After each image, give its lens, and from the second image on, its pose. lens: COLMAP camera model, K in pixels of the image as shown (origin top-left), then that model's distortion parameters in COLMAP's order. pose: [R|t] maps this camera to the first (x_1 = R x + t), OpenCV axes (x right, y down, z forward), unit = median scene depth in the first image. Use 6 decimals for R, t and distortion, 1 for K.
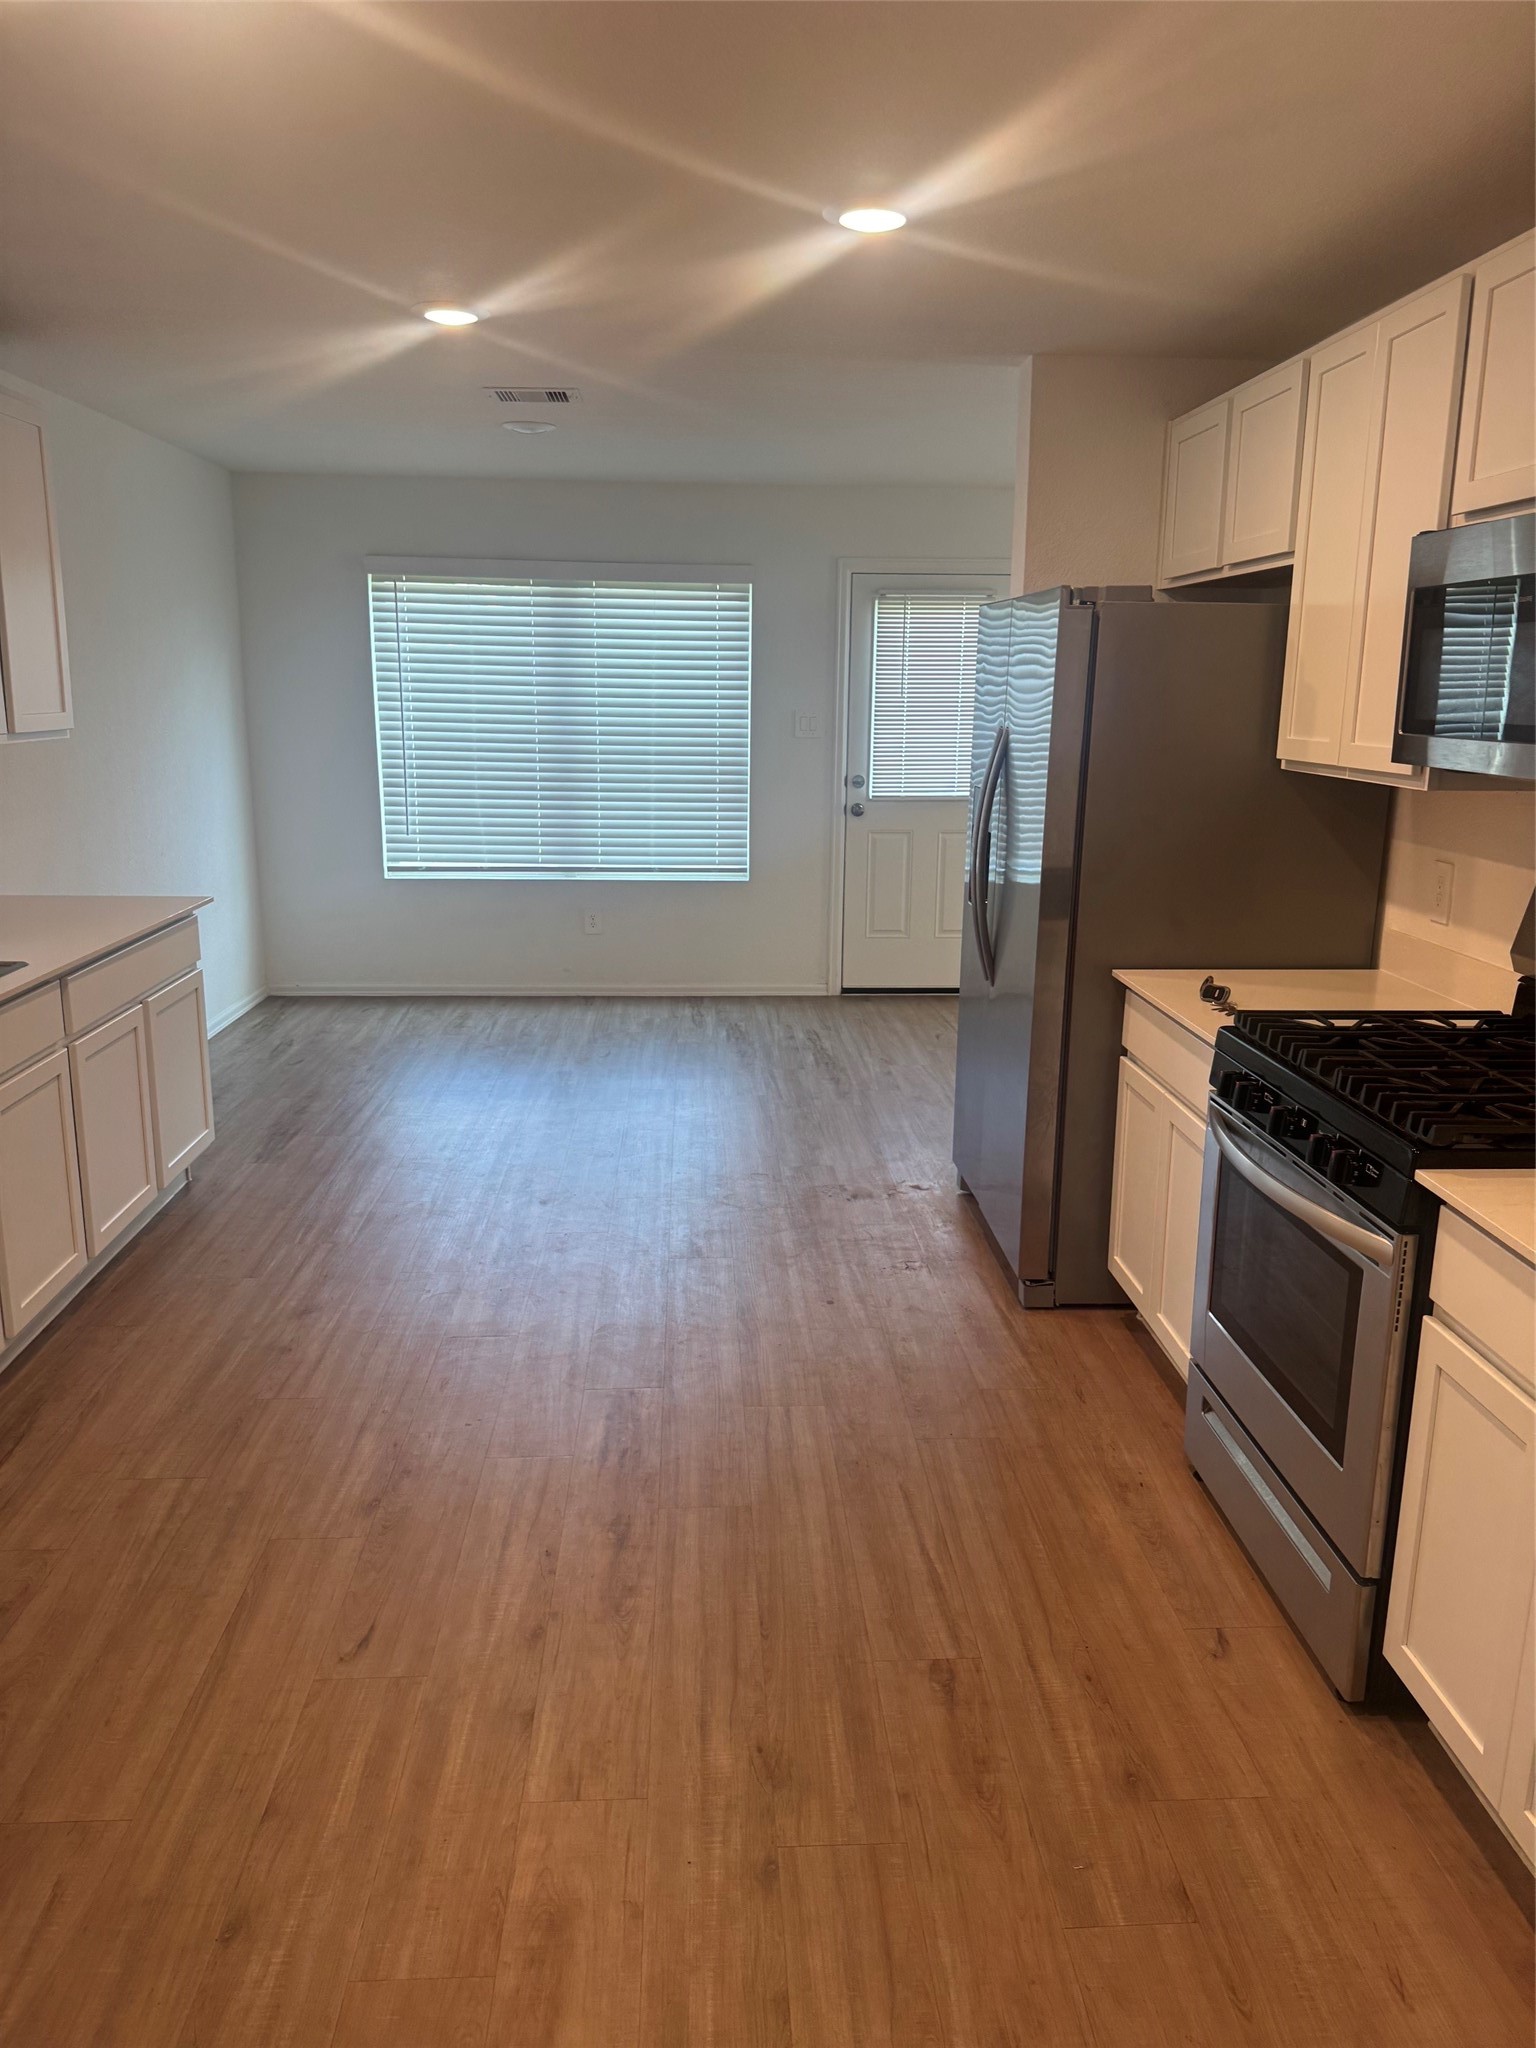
lens RADIAL K [[1437.9, 0, 768.0], [0, 1437.9, 1024.0], [0, 0, 1]] dist [0.047083, -0.089360]
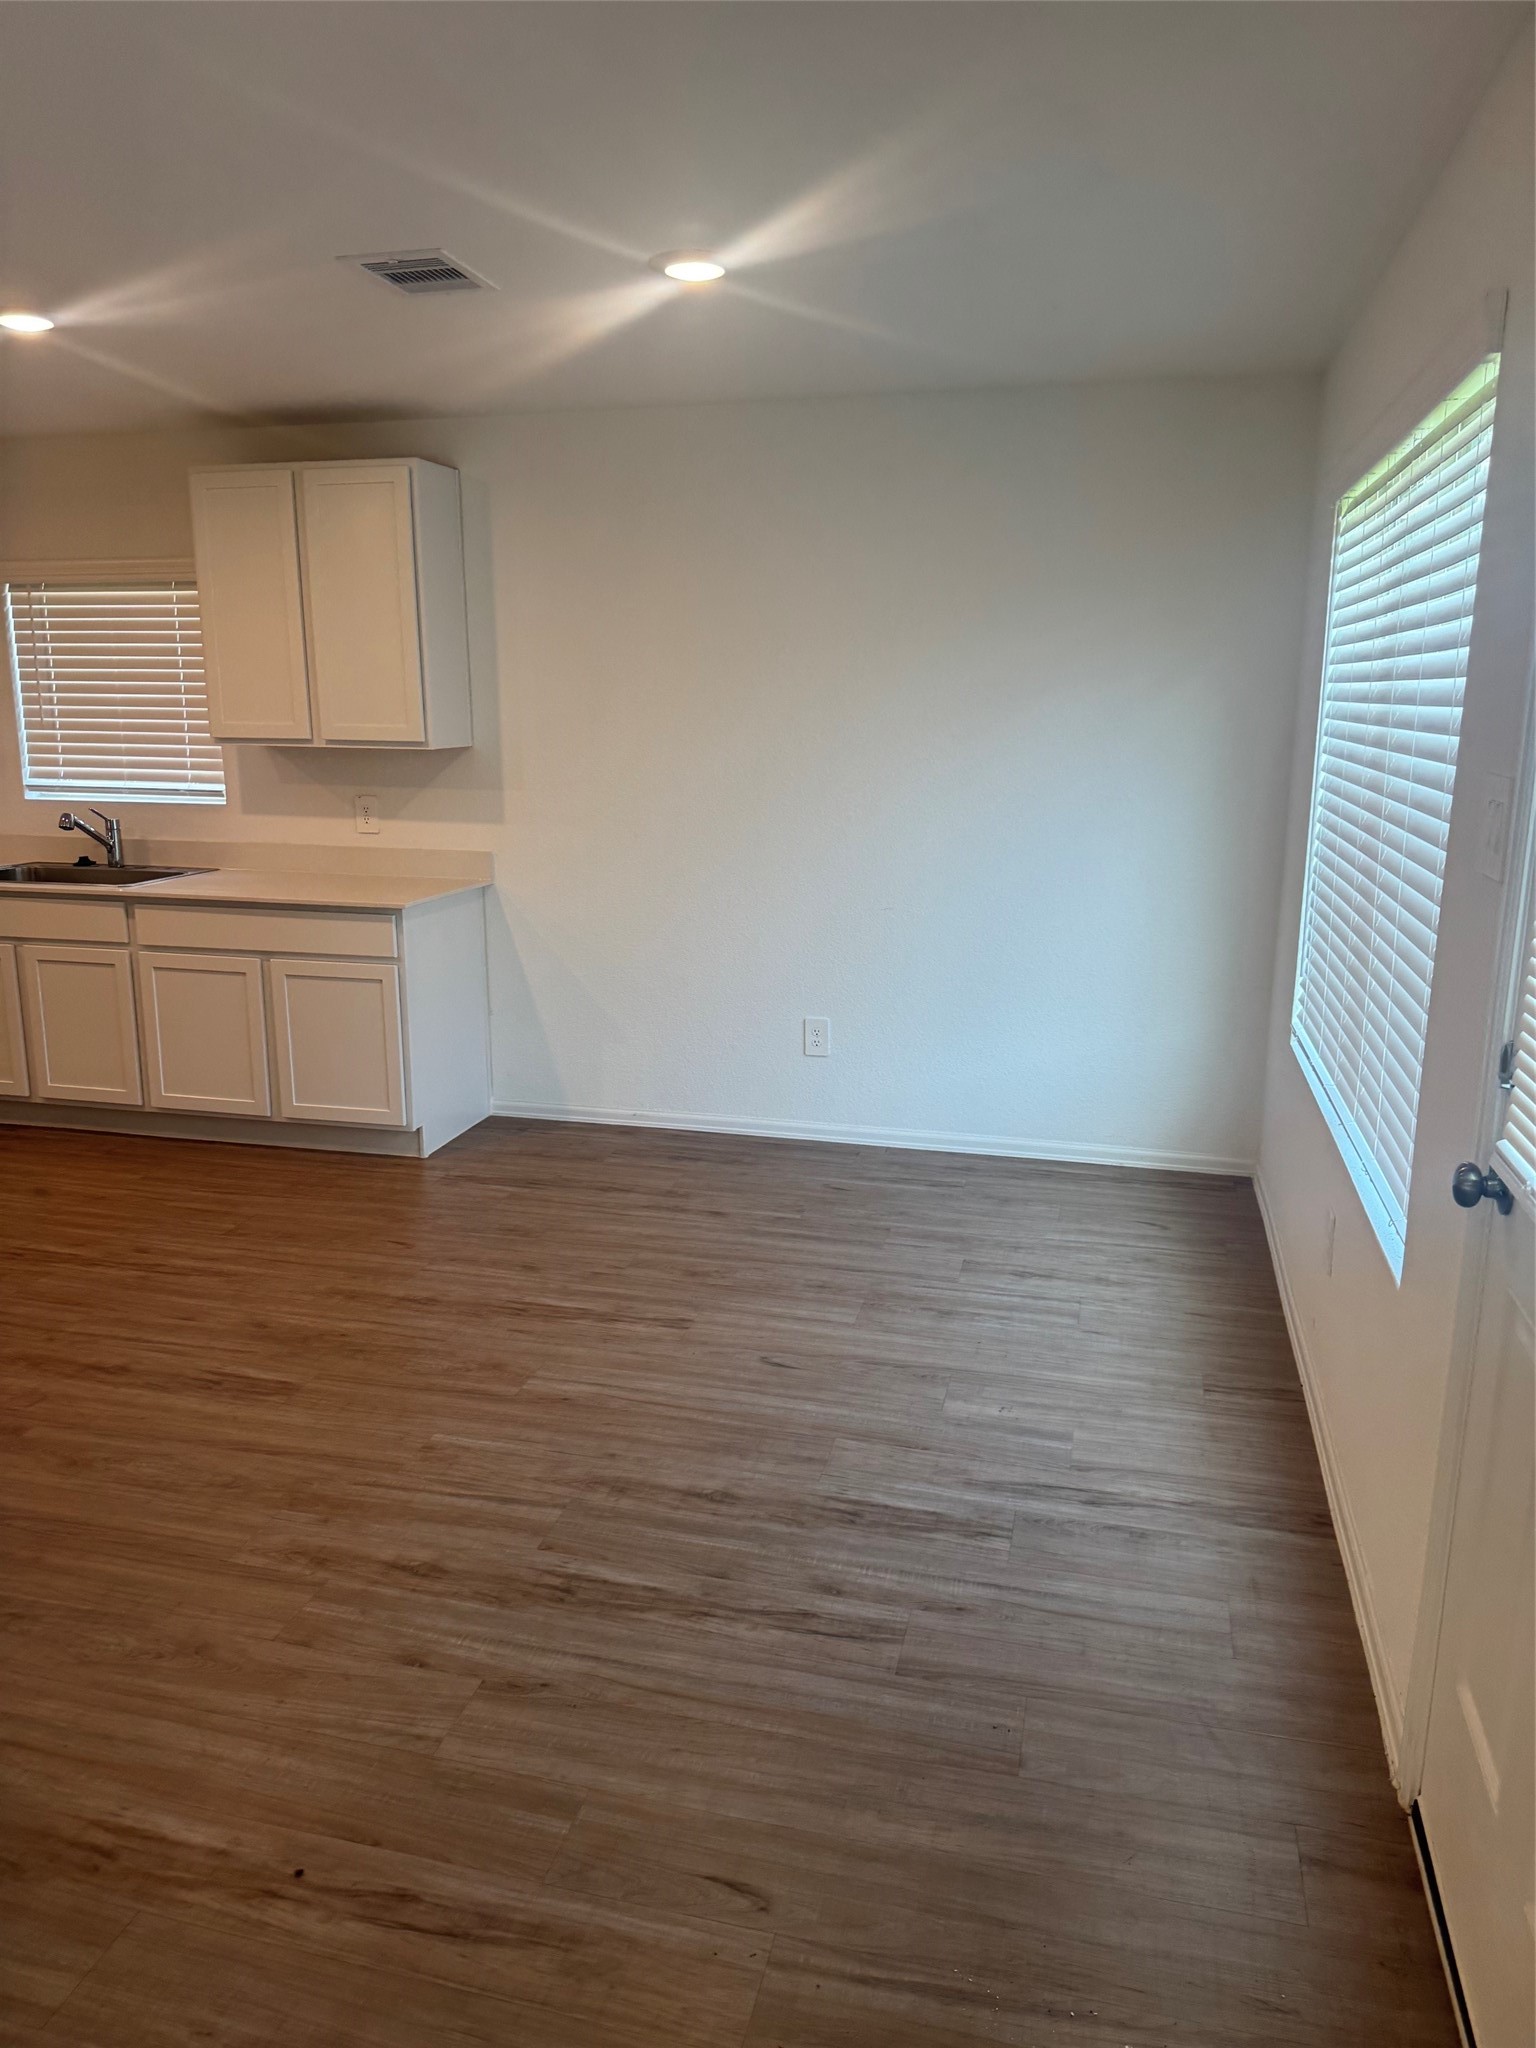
lens RADIAL K [[1437.9, 0, 768.0], [0, 1437.9, 1024.0], [0, 0, 1]] dist [0.047083, -0.089360]
pose [[-0.291250, 0.198279, -0.935873, 0.918535], [-0.225724, 0.936419, 0.268641, -0.595259], [0.929636, 0.289490, -0.227976, 2.572328]]
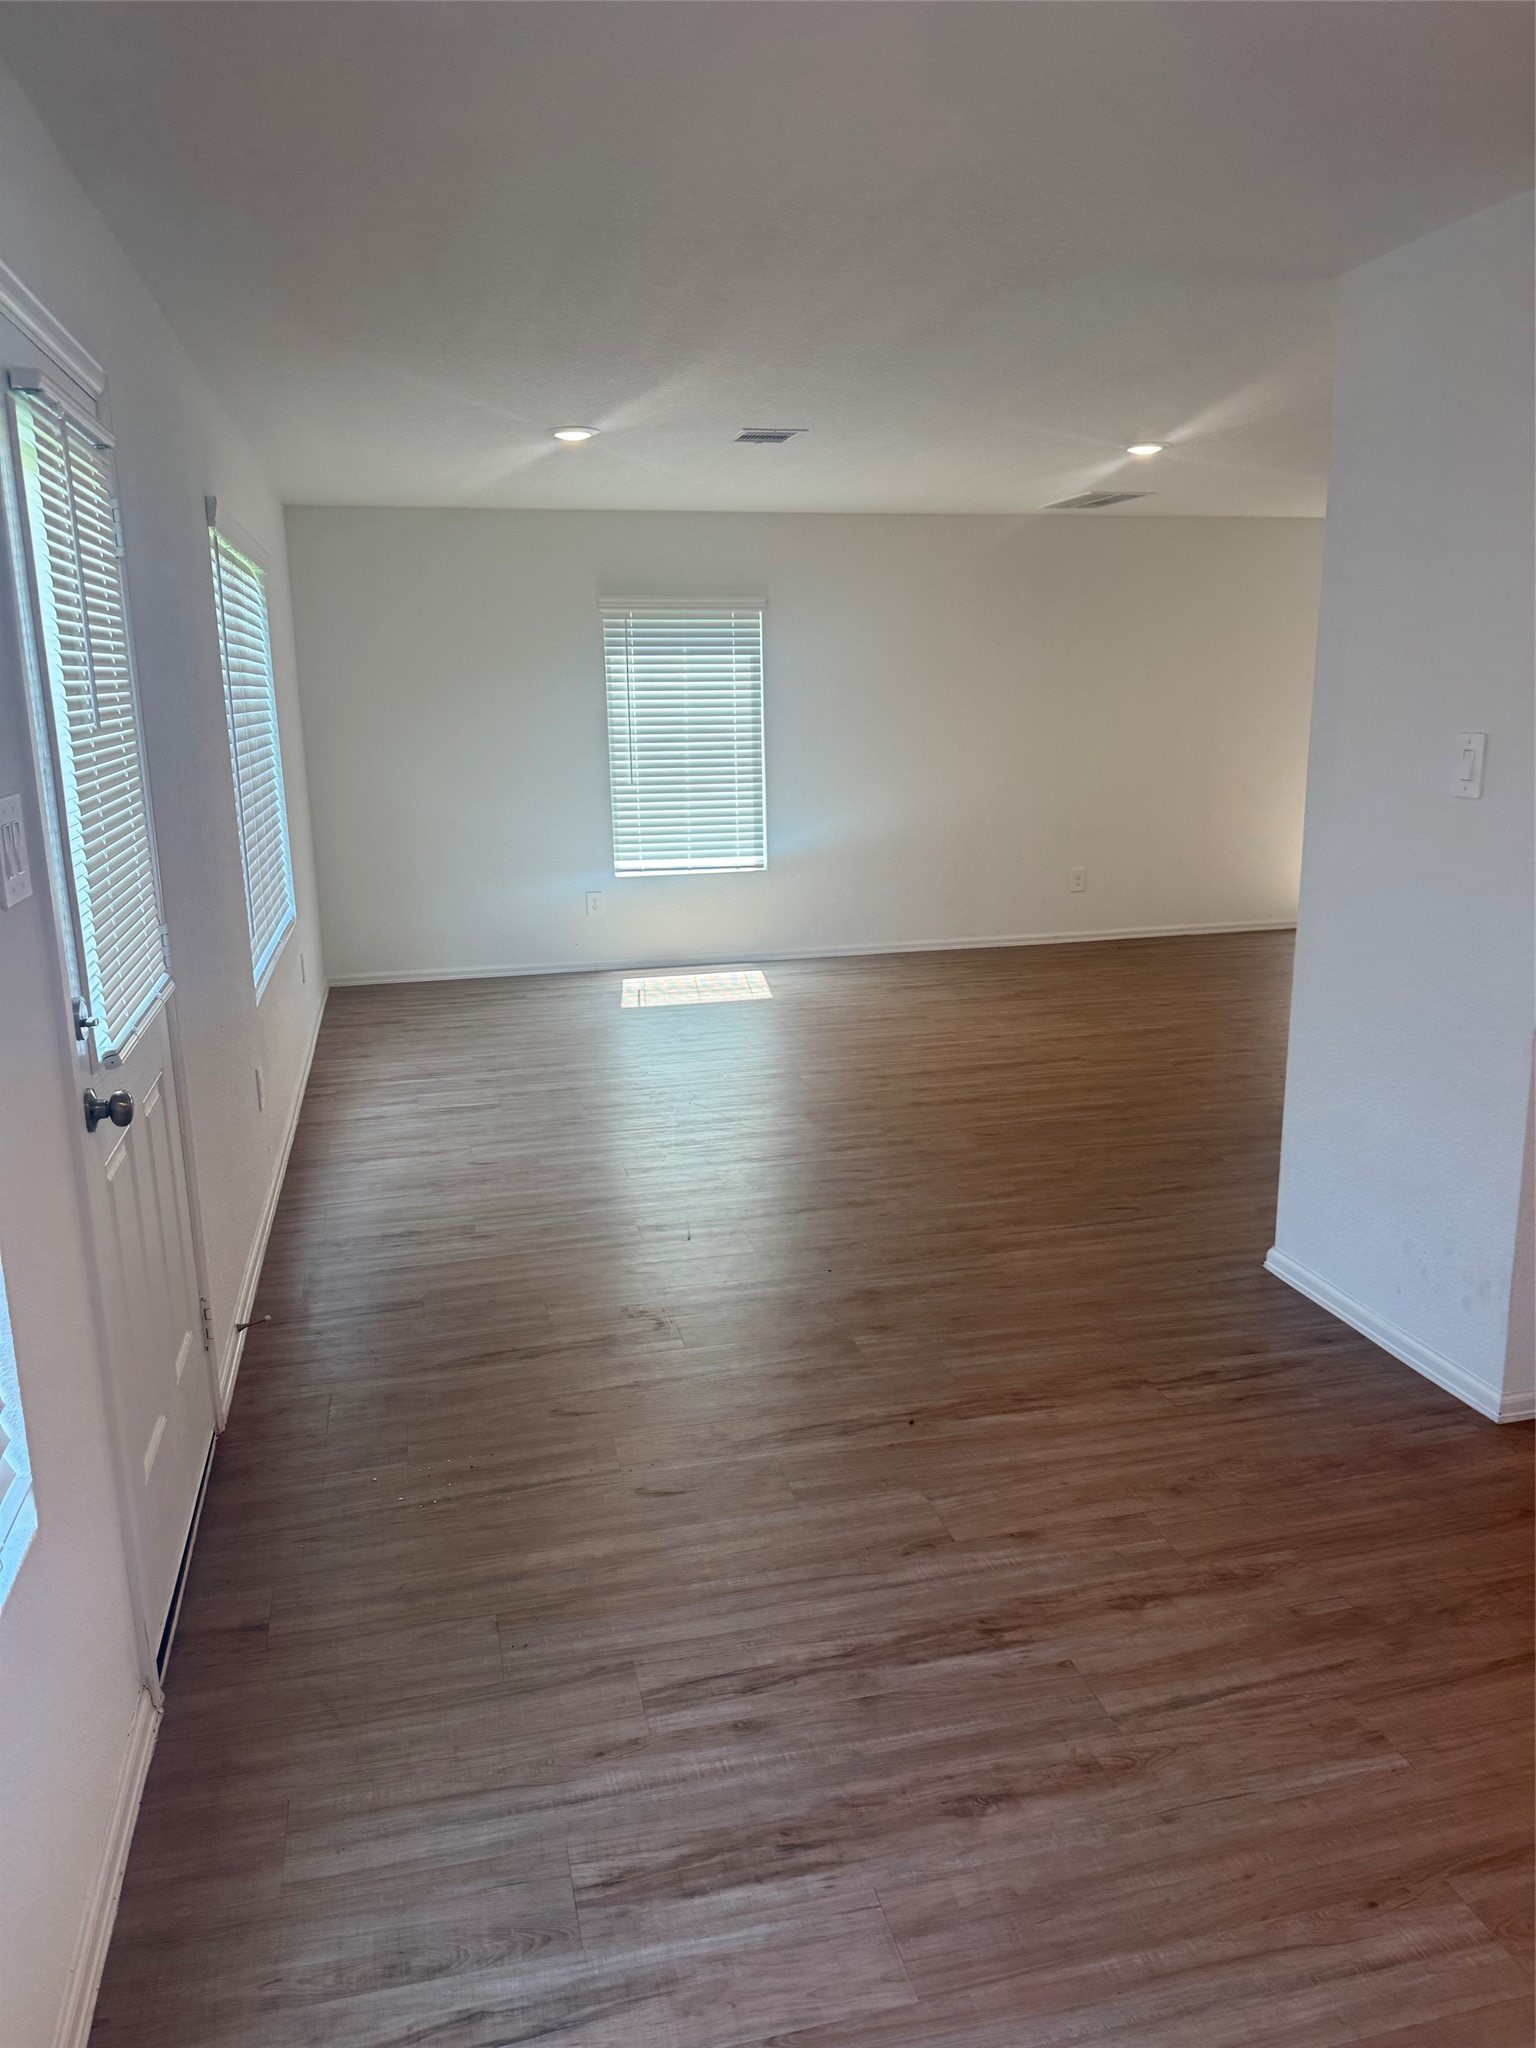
lens RADIAL K [[1518.2, 0, 768.0], [0, 1518.2, 1024.0], [0, 0, 1]] dist [-0.034471, -0.003106]
pose [[-0.182314, -0.229735, 0.956025, -0.827206], [0.235657, 0.933771, 0.269327, -0.609748], [-0.954582, 0.274396, -0.116101, 2.468588]]
